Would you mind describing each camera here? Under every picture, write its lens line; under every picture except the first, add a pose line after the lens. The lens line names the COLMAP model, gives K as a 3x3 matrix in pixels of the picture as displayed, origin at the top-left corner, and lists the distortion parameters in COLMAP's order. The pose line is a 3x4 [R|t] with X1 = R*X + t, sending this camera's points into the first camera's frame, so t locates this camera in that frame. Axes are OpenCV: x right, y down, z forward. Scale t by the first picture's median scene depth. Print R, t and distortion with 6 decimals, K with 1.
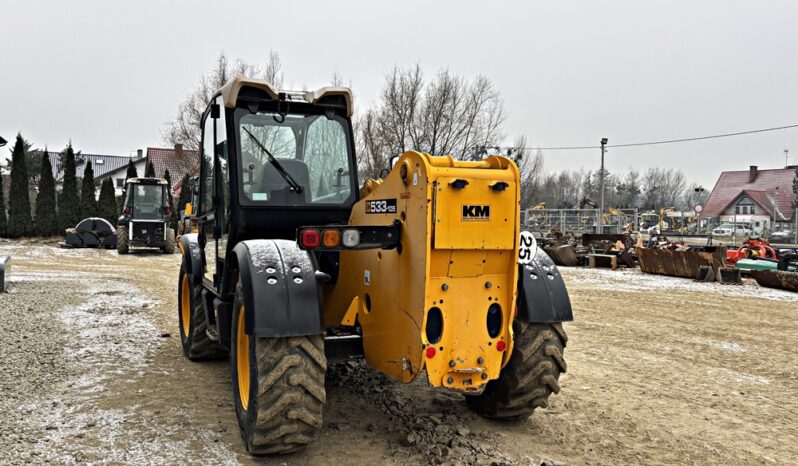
lens RADIAL K [[577.6, 0, 394.8], [0, 577.6, 235.3], [0, 0, 1]] dist [0.045305, -0.041955]
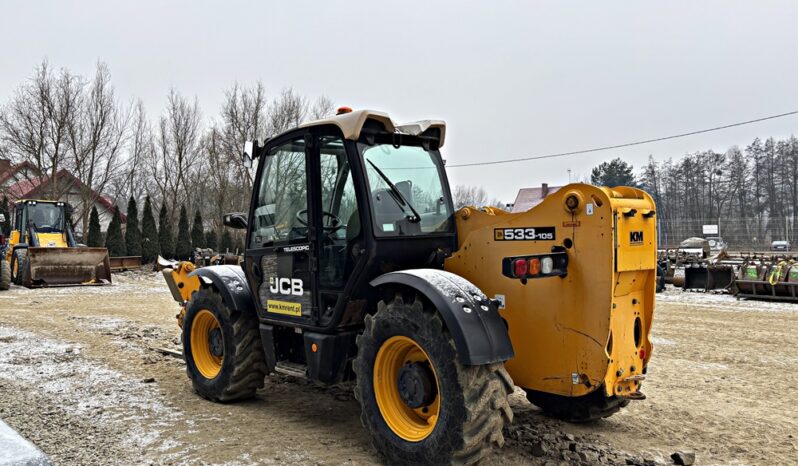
lens RADIAL K [[577.6, 0, 394.8], [0, 577.6, 235.3], [0, 0, 1]] dist [0.045305, -0.041955]
pose [[0.957388, -0.030952, 0.287140, -0.515996], [0.039808, 0.998893, -0.025056, -0.027733], [-0.286047, 0.035419, 0.957561, 0.034039]]
